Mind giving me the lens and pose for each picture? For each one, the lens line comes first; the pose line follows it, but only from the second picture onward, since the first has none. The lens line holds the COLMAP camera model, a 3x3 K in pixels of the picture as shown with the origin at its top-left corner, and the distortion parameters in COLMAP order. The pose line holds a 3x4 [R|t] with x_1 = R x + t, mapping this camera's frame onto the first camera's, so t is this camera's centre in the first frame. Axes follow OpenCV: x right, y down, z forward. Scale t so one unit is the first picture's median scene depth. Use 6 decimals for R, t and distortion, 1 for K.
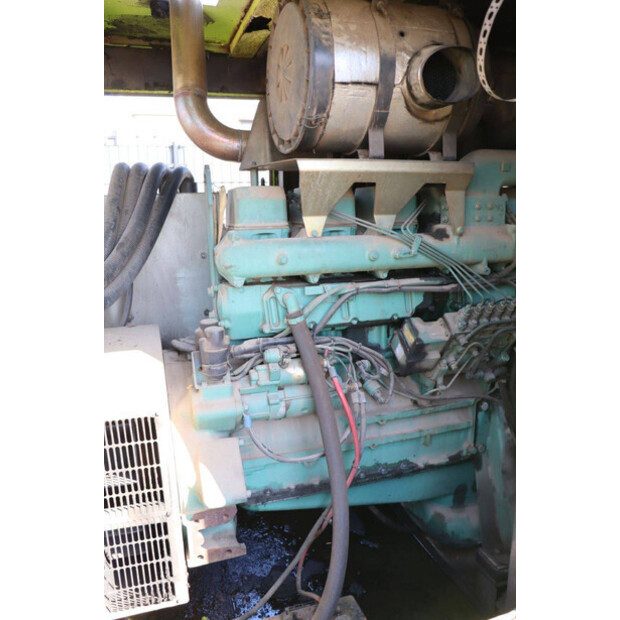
lens RADIAL K [[504.7, 0, 320.3], [0, 504.7, 308.8], [0, 0, 1]] dist [-0.154397, 0.125478]
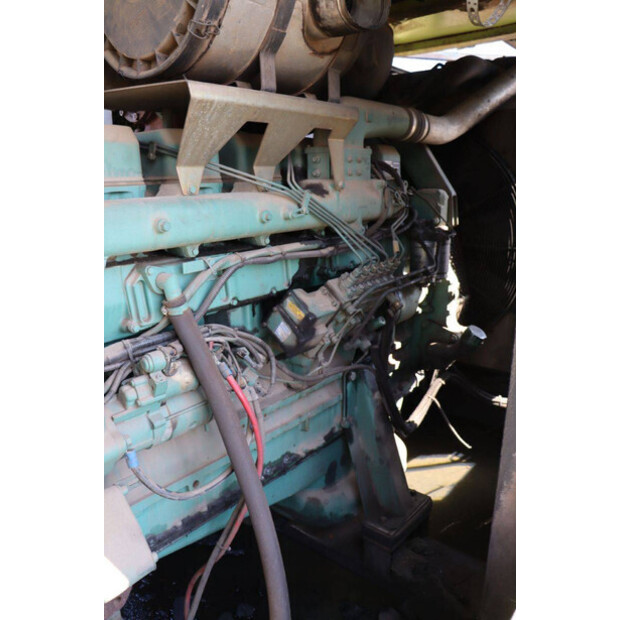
lens RADIAL K [[504.7, 0, 320.3], [0, 504.7, 308.8], [0, 0, 1]] dist [-0.154397, 0.125478]
pose [[0.855523, -0.124766, 0.502507, -0.220311], [0.098134, 0.992014, 0.079230, -0.013905], [-0.508379, -0.018470, 0.860935, 0.249004]]
